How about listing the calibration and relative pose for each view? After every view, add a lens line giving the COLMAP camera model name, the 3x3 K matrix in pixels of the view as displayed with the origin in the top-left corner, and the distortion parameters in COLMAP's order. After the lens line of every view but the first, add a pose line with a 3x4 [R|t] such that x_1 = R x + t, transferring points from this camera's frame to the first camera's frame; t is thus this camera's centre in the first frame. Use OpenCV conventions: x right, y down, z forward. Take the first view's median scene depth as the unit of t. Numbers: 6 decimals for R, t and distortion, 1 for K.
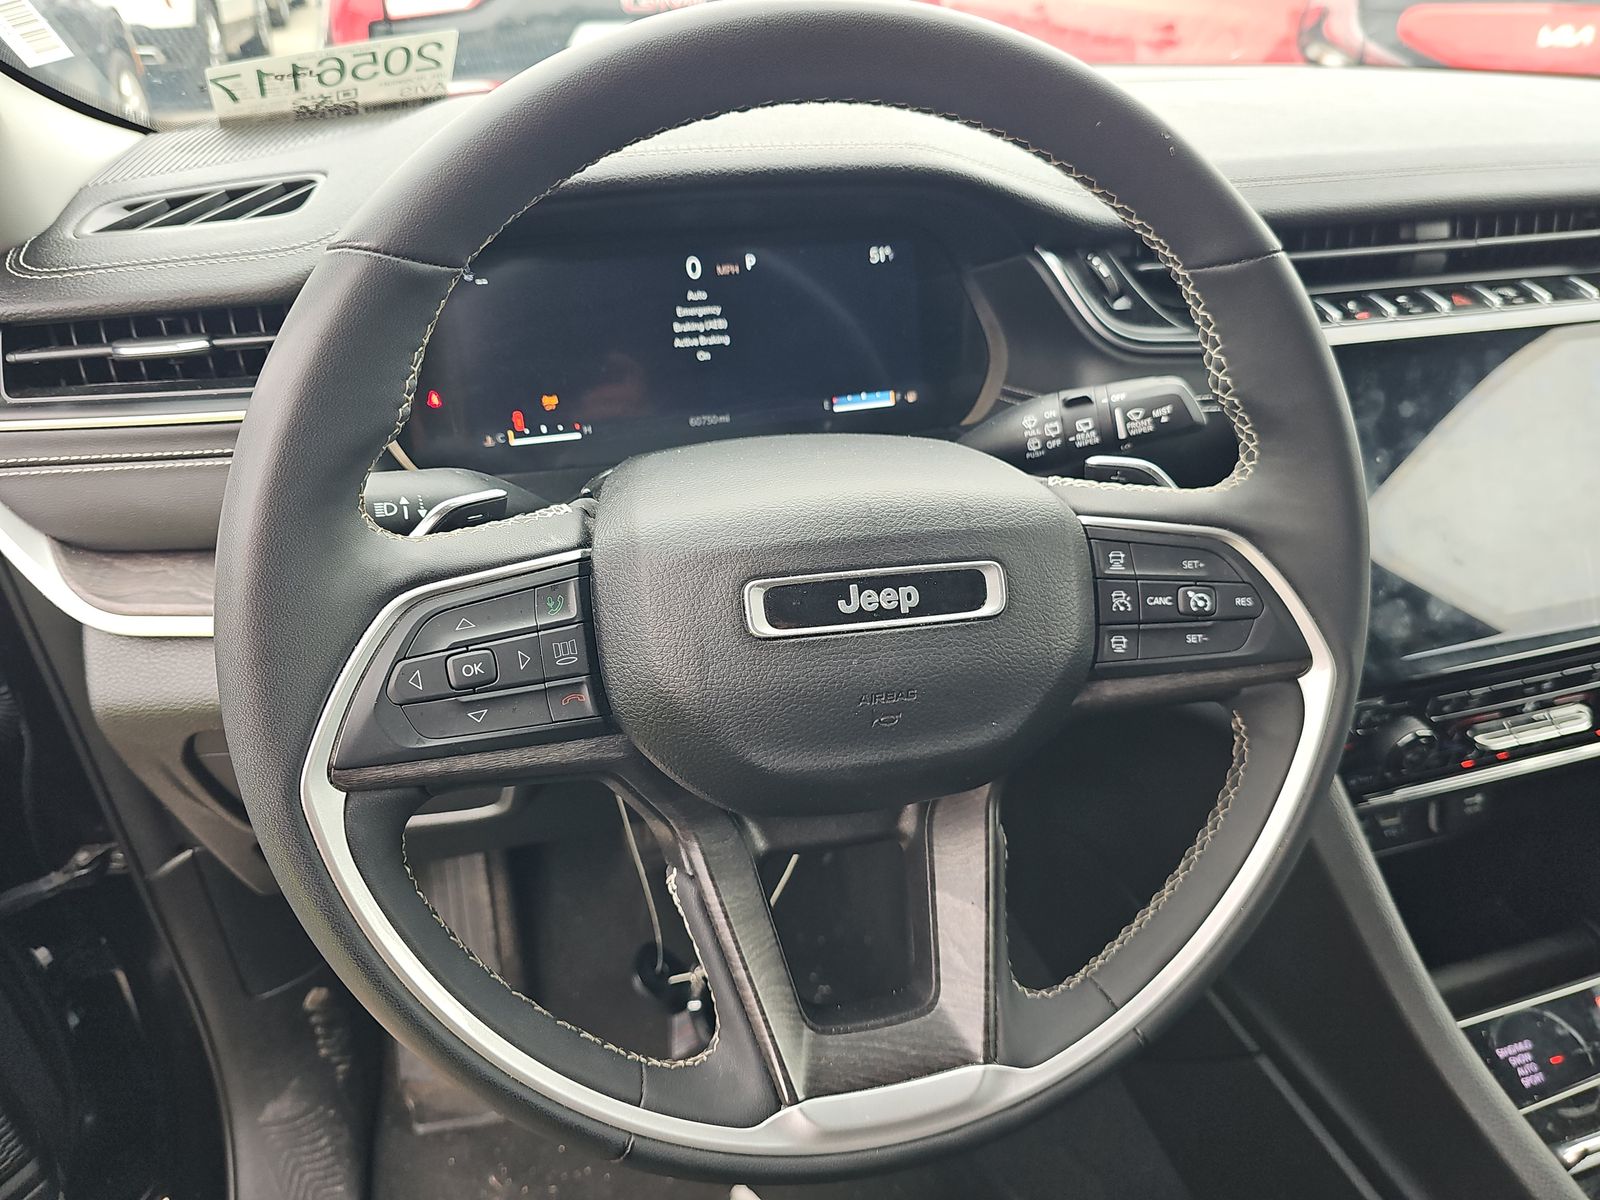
lens RADIAL K [[1086.1, 0, 800.0], [0, 1086.1, 600.0], [0, 0, 1]] dist [0.057104, -0.078975]
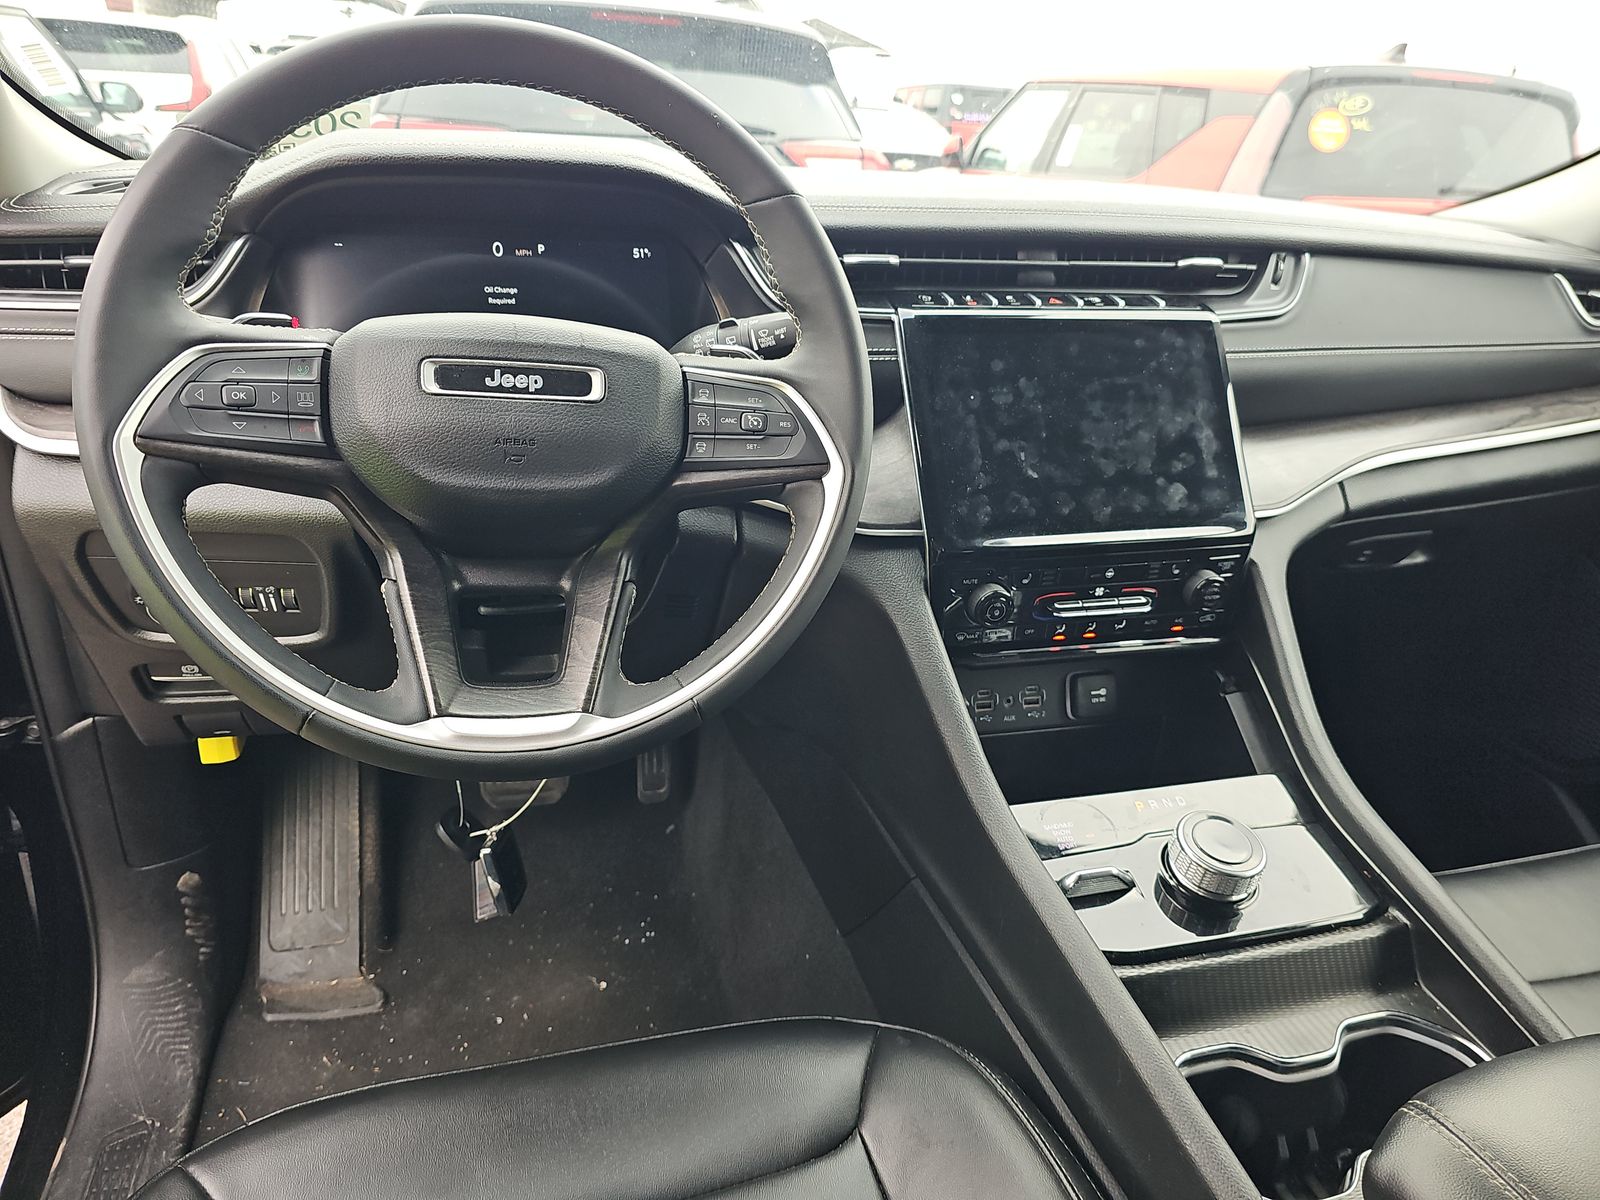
lens RADIAL K [[1080.3, 0, 800.0], [0, 1080.3, 600.0], [0, 0, 1]] dist [0.074106, -0.081687]
pose [[0.999000, 0.044405, -0.005138, 0.339170], [-0.044677, 0.988102, -0.147168, 0.351204], [-0.001458, 0.147251, 0.989098, -0.337887]]
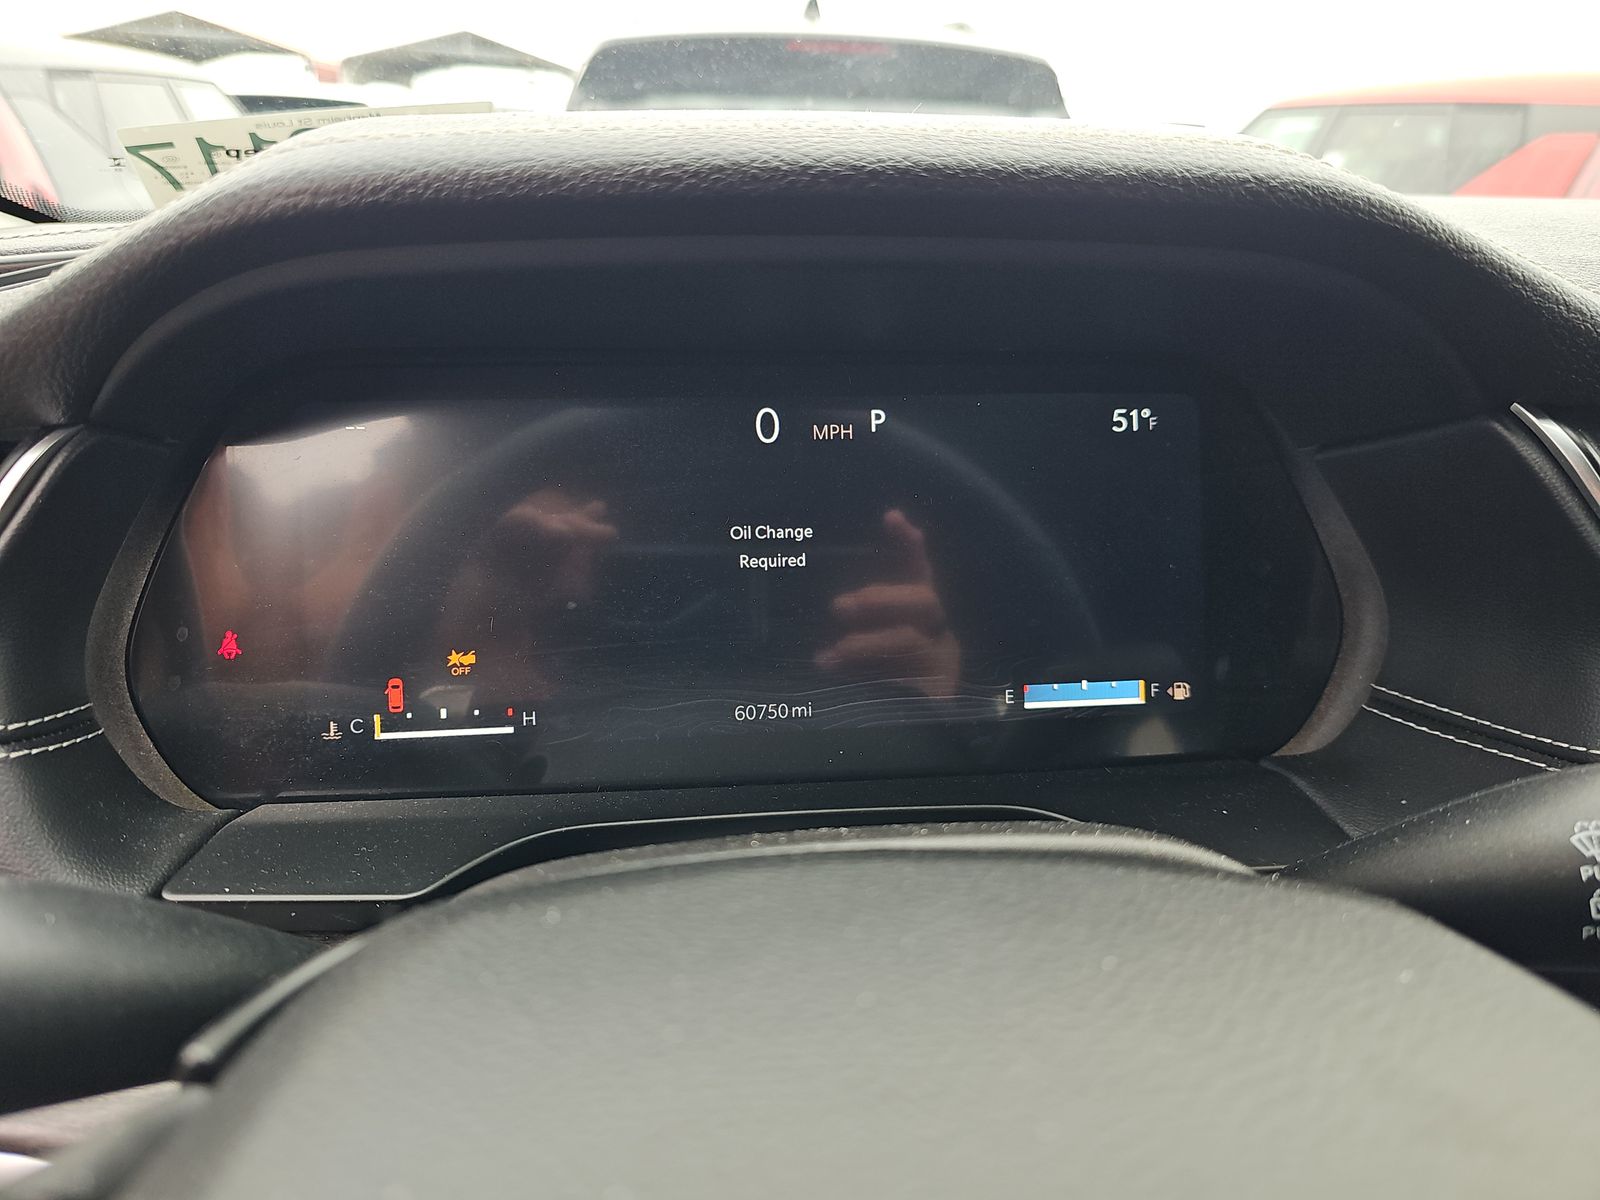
lens RADIAL K [[1086.1, 0, 800.0], [0, 1086.1, 600.0], [0, 0, 1]] dist [0.057104, -0.078975]
pose [[0.986929, 0.065585, -0.147206, -0.000091], [-0.091150, 0.980470, -0.174272, -0.143309], [0.132902, 0.185412, 0.973632, 0.550194]]
